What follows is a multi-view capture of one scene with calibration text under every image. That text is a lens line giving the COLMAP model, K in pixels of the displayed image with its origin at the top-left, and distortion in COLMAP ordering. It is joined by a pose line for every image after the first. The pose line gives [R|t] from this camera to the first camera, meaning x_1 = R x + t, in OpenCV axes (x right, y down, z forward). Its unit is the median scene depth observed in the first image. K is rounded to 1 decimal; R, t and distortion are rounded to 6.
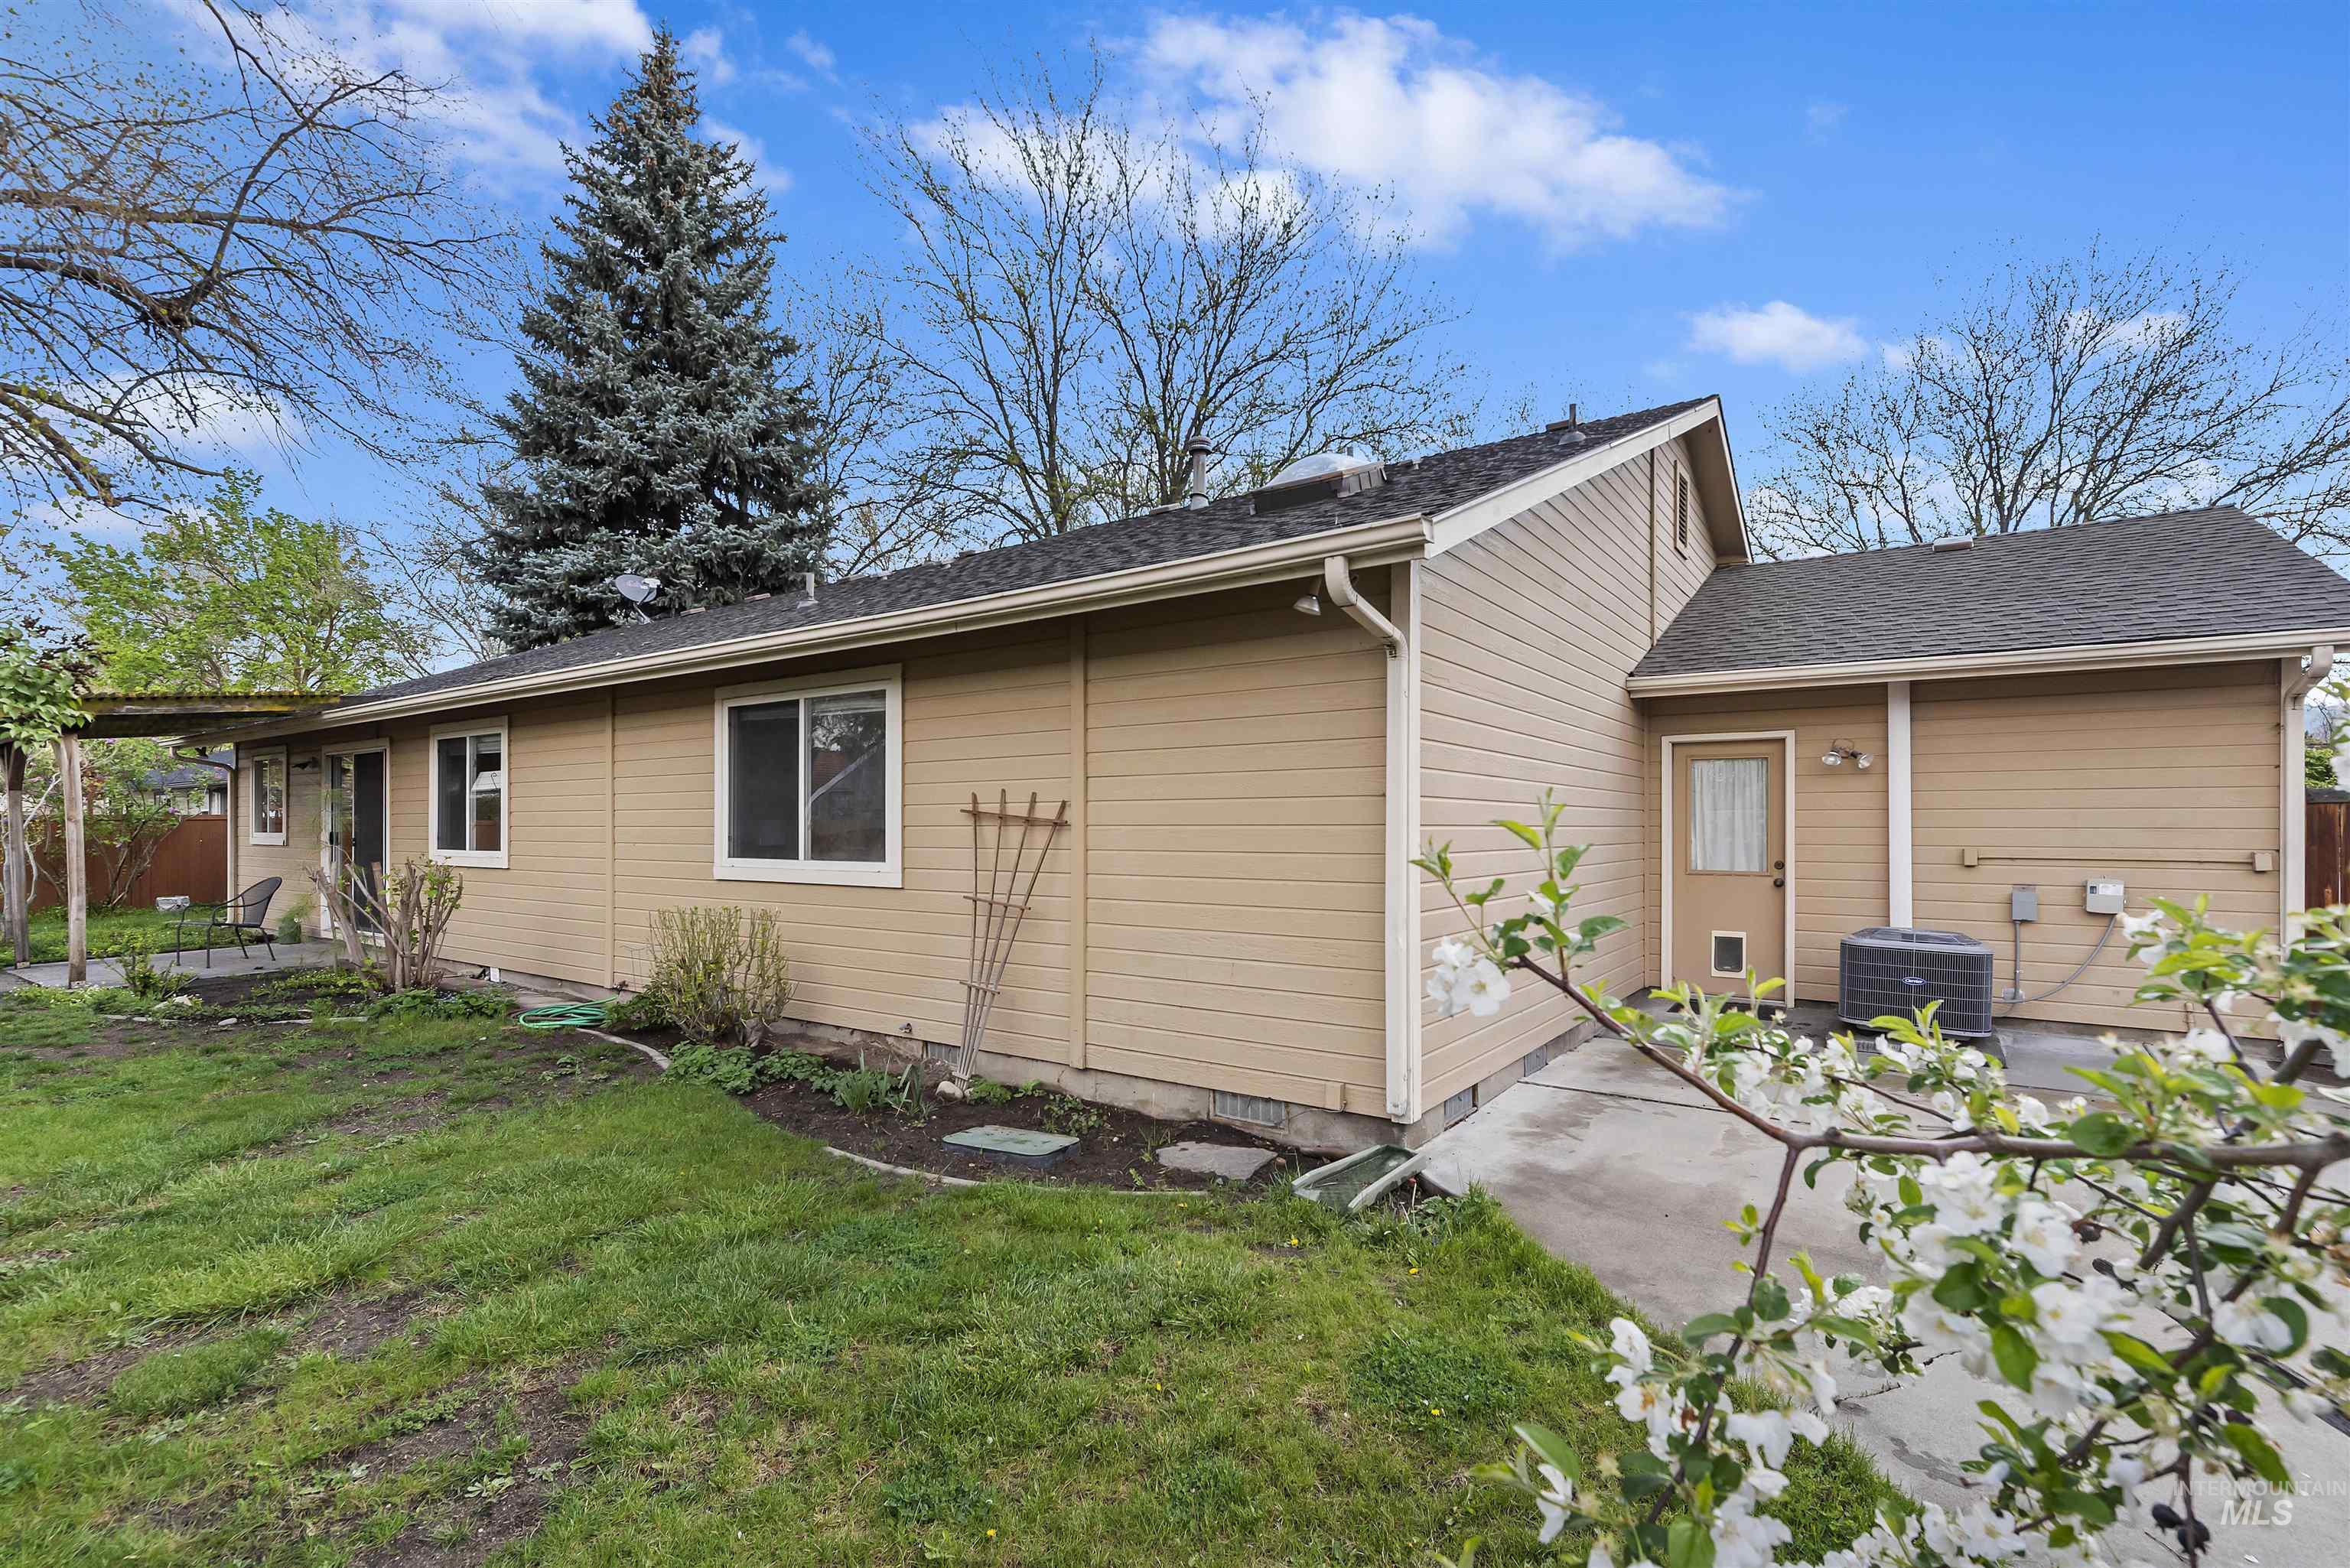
lens RADIAL K [[1023.3, 0, 1252.6], [0, 1023.3, 830.1], [0, 0, 1]] dist [0.000844, 0.000106]
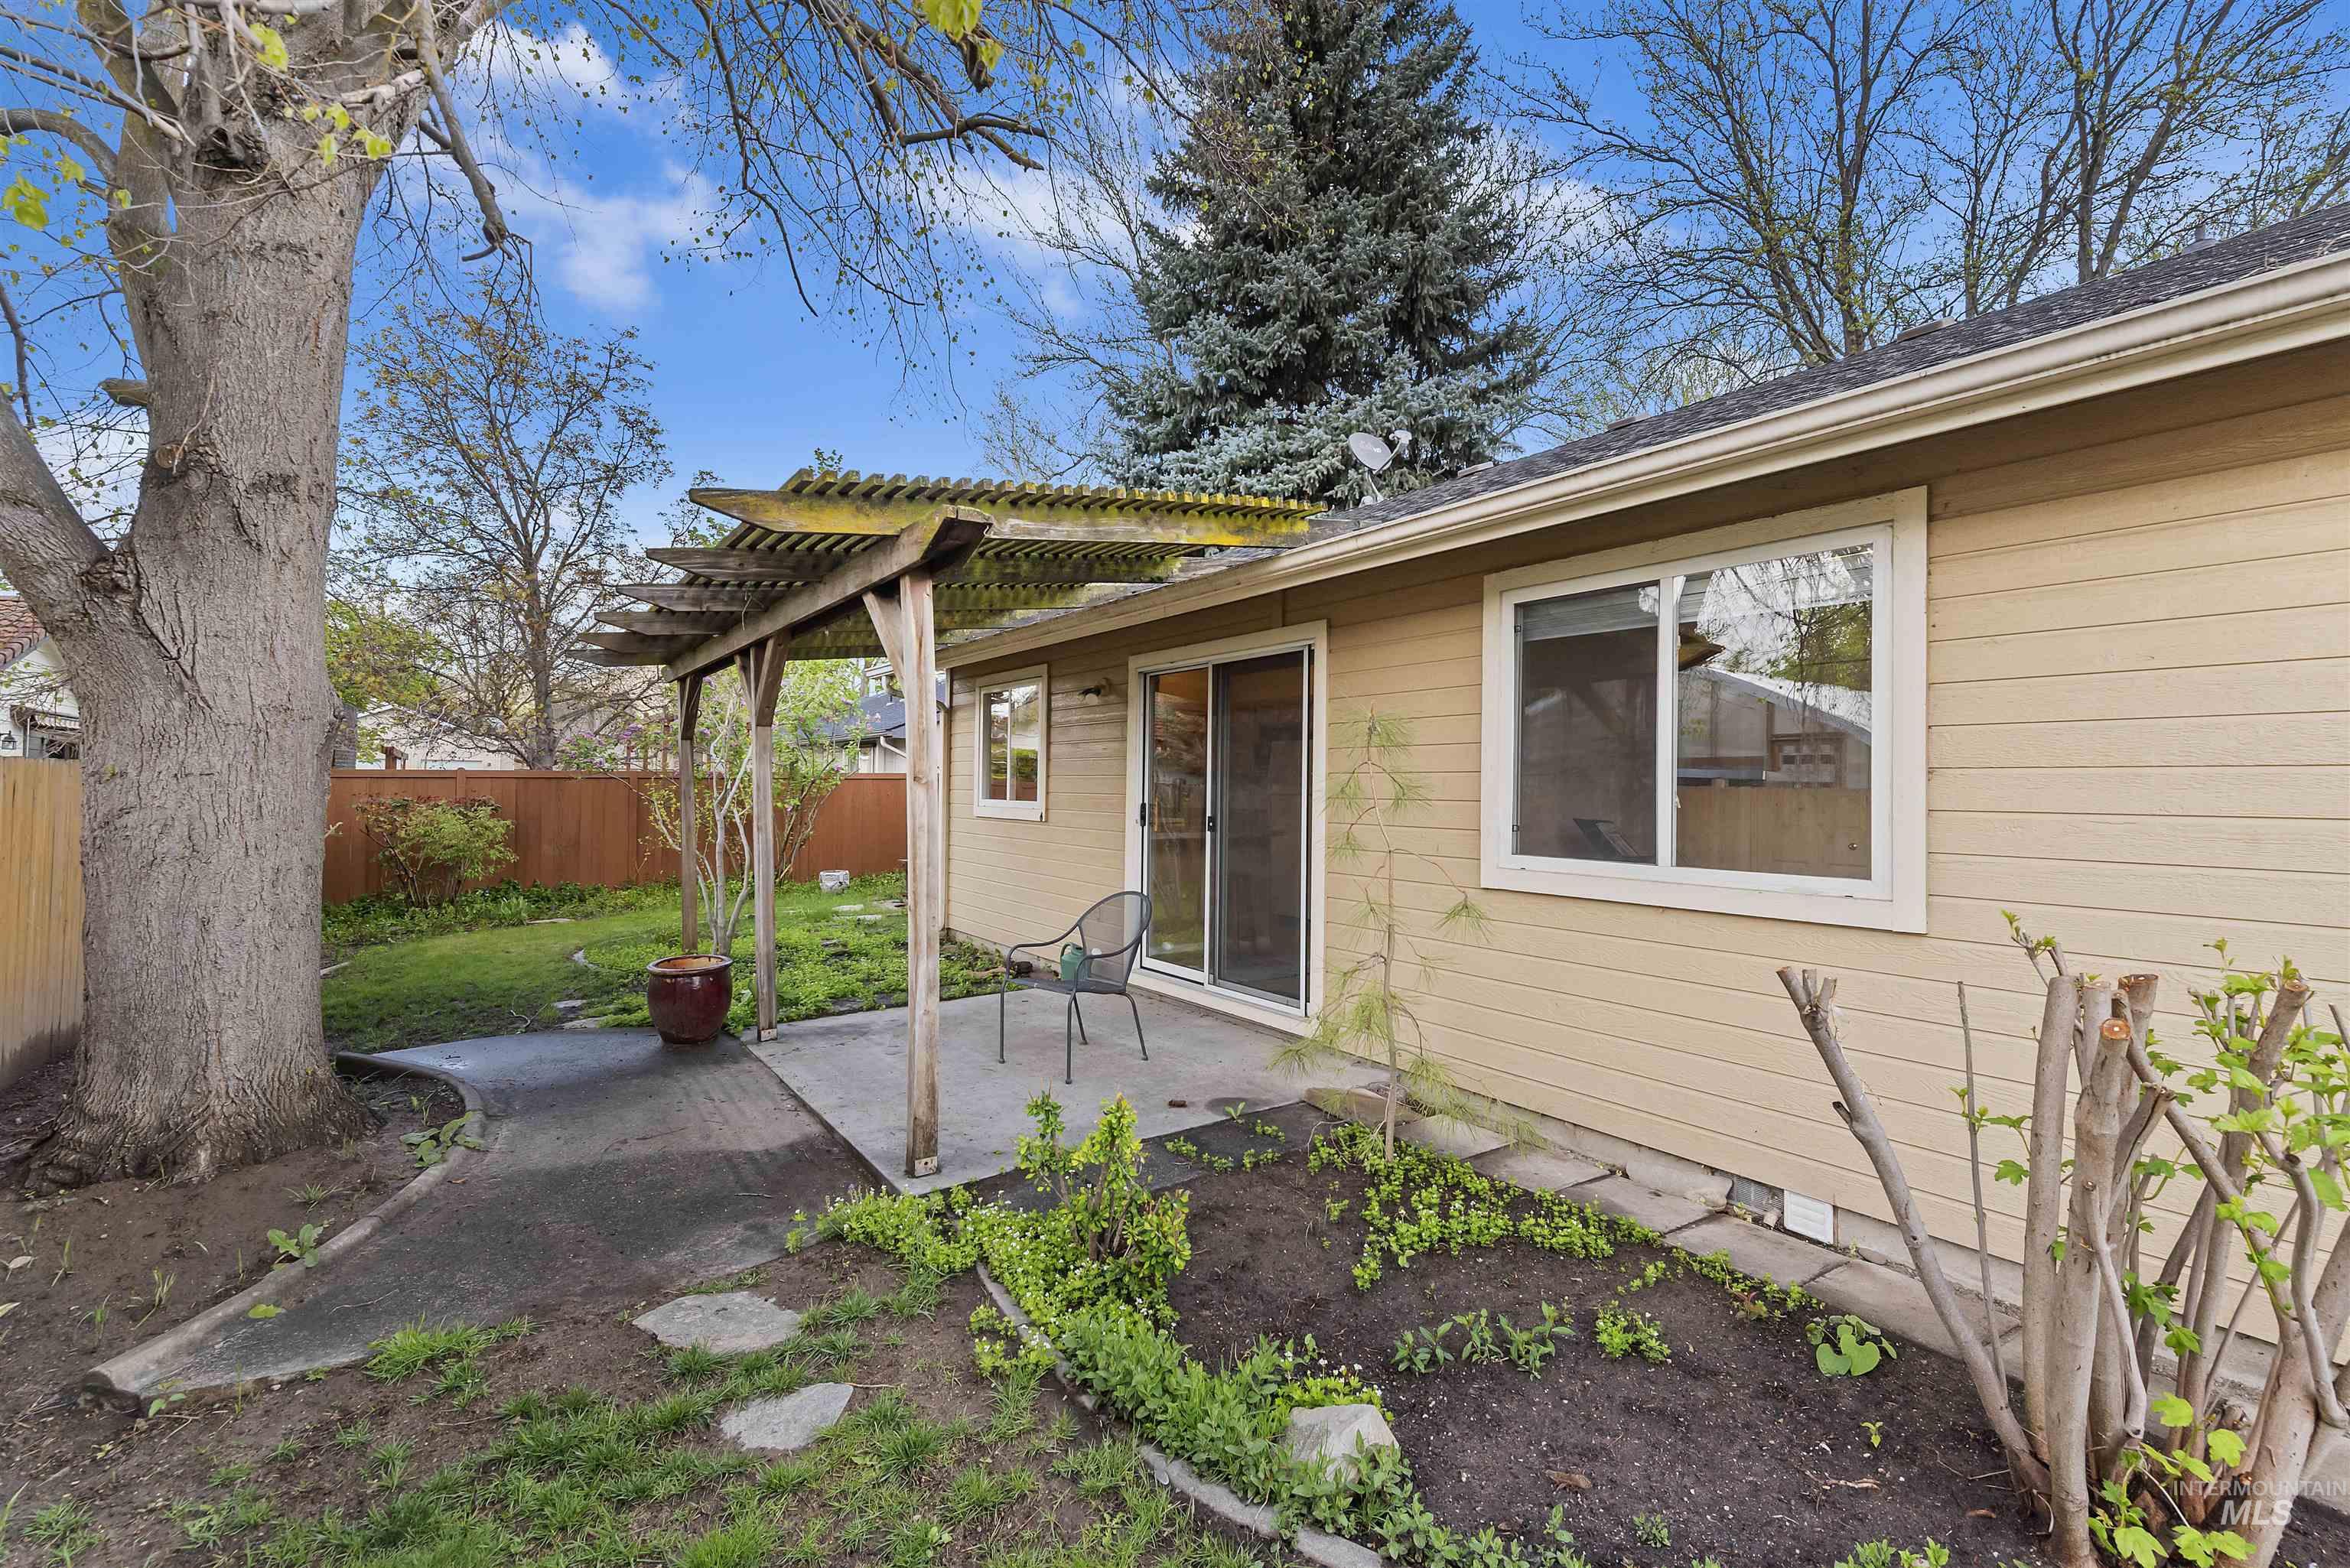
lens RADIAL K [[1024.7, 0, 1191.6], [0, 1024.7, 799.1], [0, 0, 1]] dist [-0.000802, 0.000013]
pose [[0.925130, 0.026581, -0.378719, -0.452146], [-0.029381, 0.999567, -0.001616, -0.000202], [0.378512, 0.012622, 0.925510, 0.327589]]
